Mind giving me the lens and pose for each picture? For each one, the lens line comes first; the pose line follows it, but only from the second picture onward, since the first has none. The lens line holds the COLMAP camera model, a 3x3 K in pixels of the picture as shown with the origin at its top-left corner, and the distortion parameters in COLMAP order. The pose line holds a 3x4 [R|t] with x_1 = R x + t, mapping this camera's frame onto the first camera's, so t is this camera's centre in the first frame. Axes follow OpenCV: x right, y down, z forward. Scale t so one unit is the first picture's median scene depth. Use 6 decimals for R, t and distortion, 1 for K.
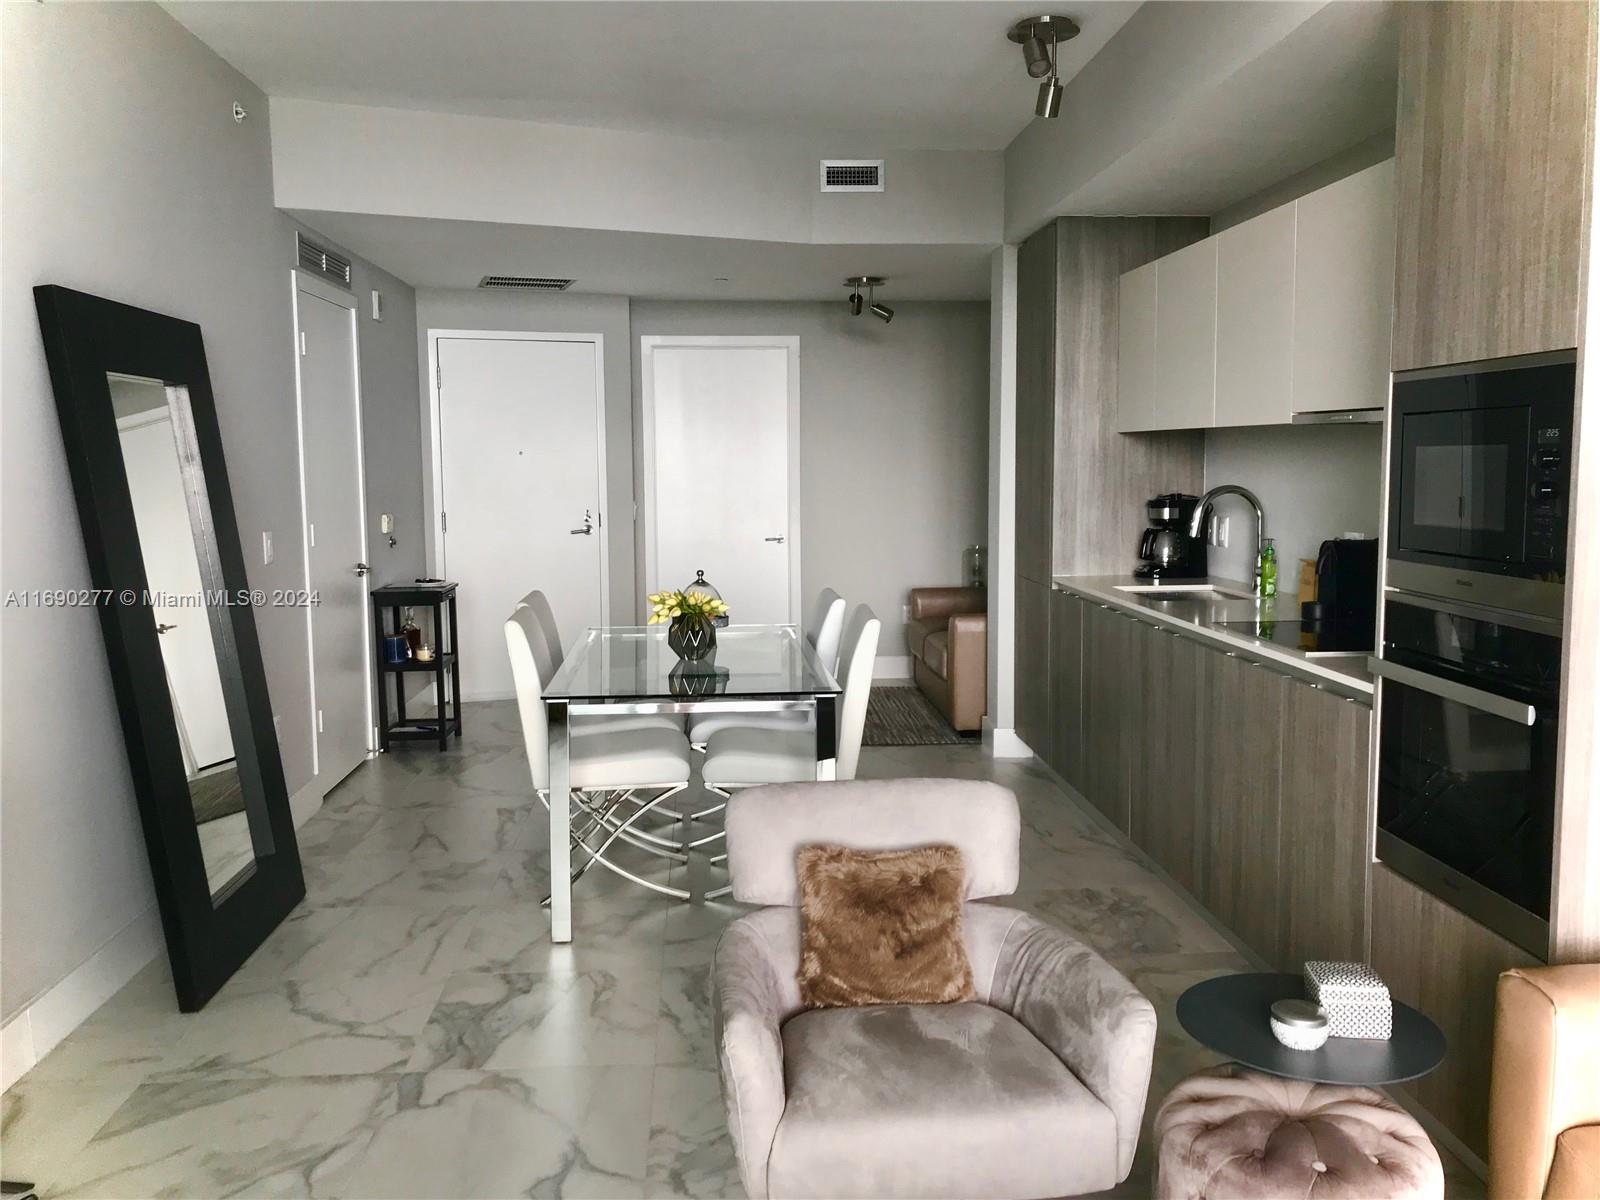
lens RADIAL K [[1319.7, 0, 796.3], [0, 1319.7, 597.1], [0, 0, 1]] dist [0.030504, -0.018128]
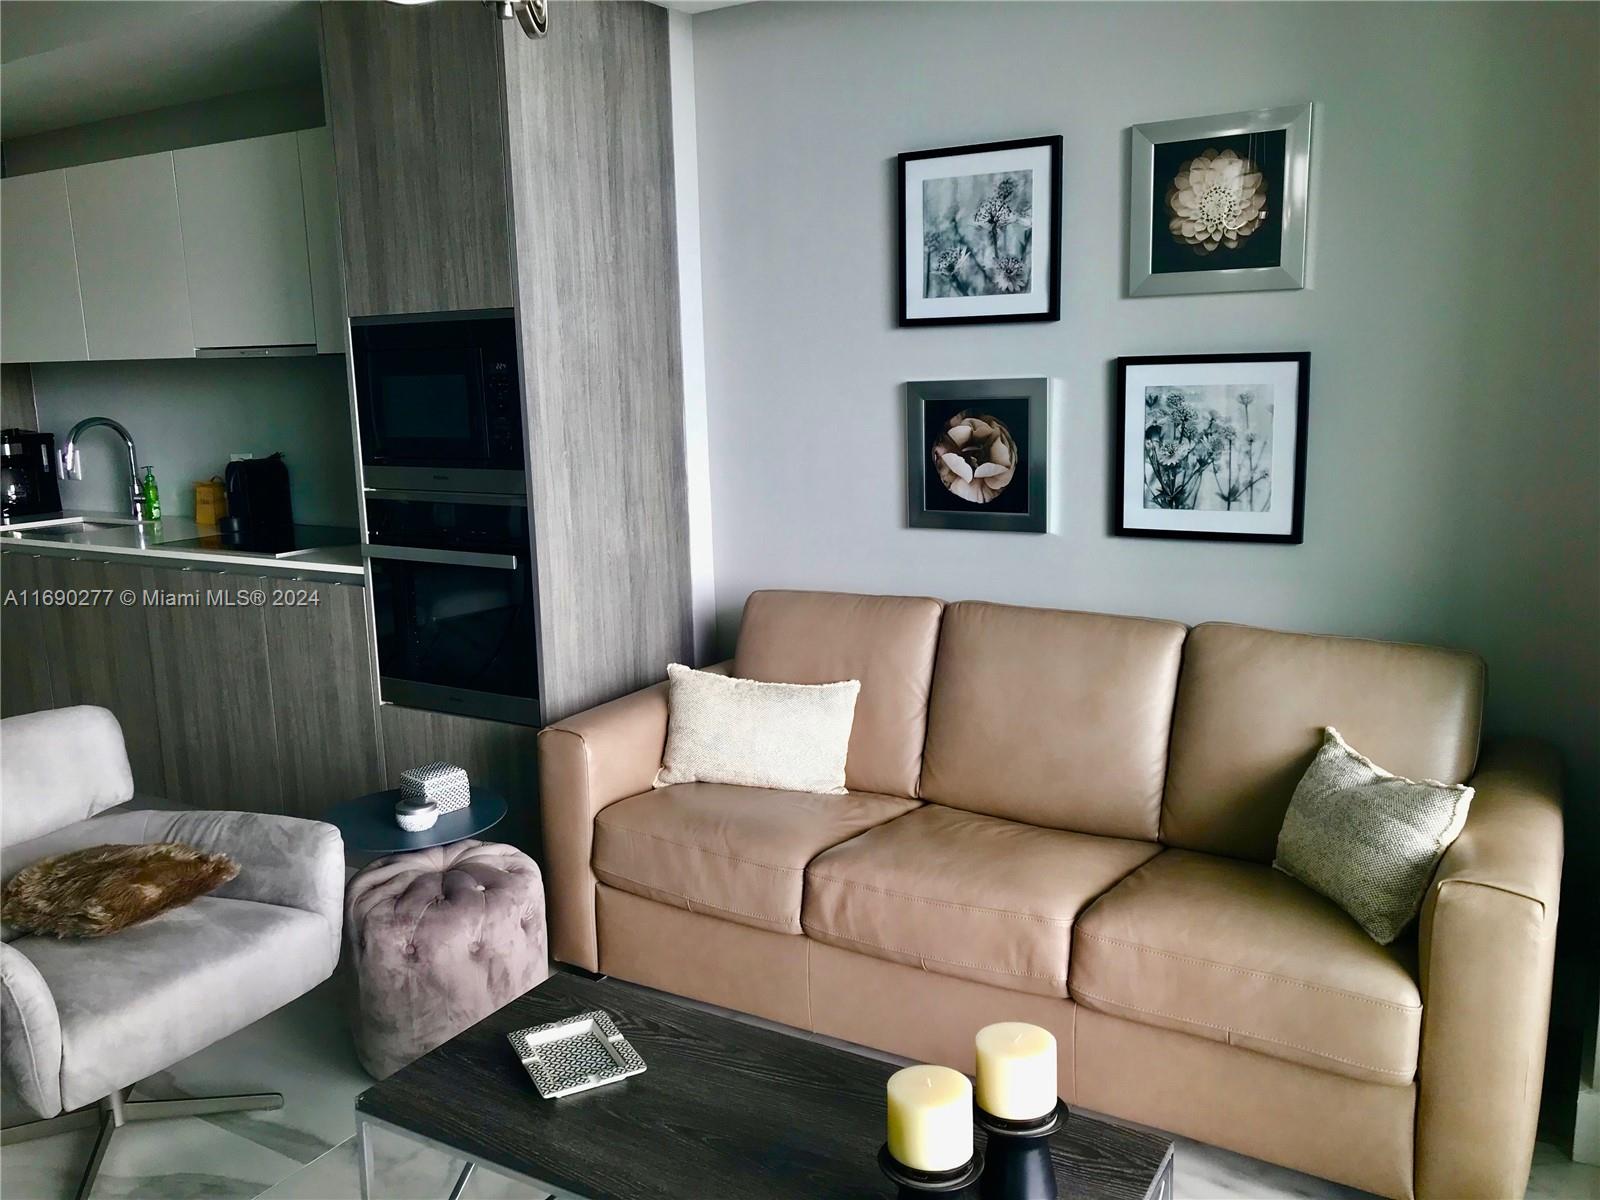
lens RADIAL K [[1319.7, 0, 808.4], [0, 1319.7, 602.4], [0, 0, 1]] dist [0.030504, -0.018128]
pose [[0.567714, -0.154611, 0.808577, -0.417440], [0.109781, 0.987651, 0.111773, 0.005866], [-0.815873, 0.025311, 0.577676, -0.090219]]
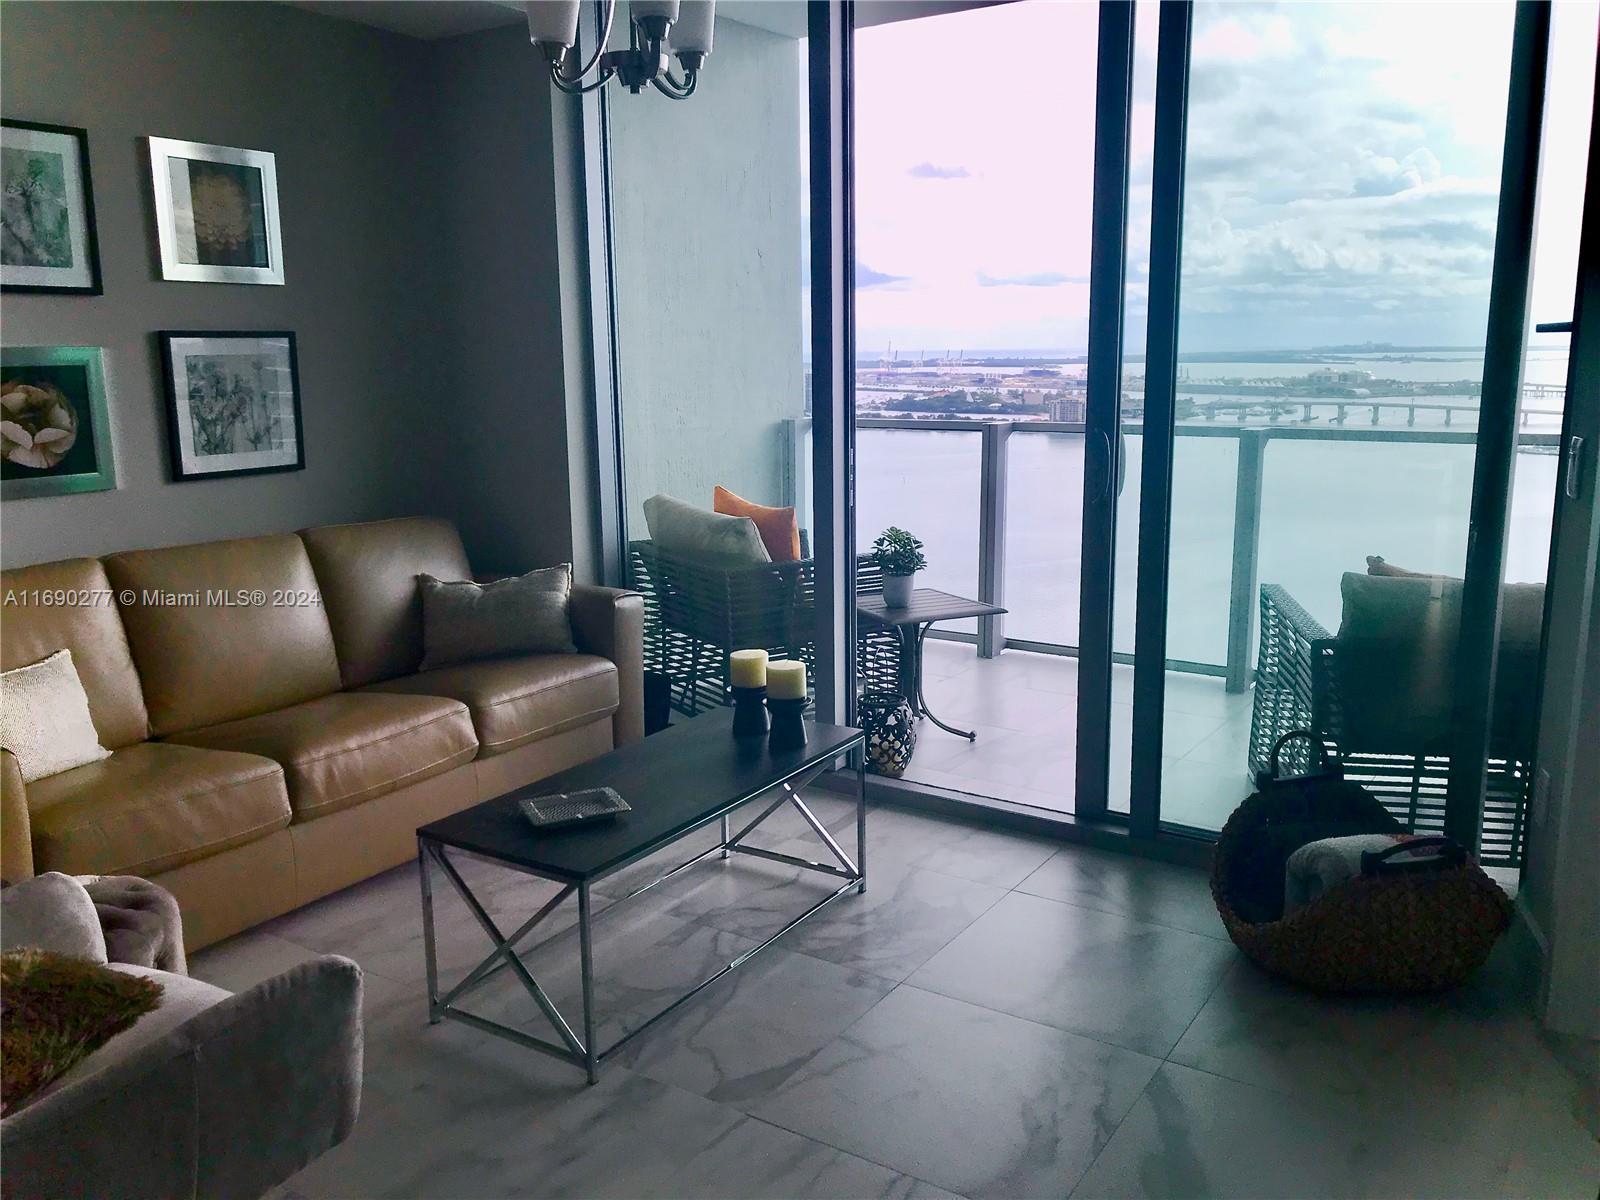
lens RADIAL K [[1319.7, 0, 808.2], [0, 1319.7, 605.1], [0, 0, 1]] dist [0.030504, -0.018128]
pose [[-0.802644, -0.103623, 0.587388, -0.643036], [0.075450, 0.959243, 0.272323, -0.085915], [-0.591667, 0.262897, -0.762112, 0.940945]]
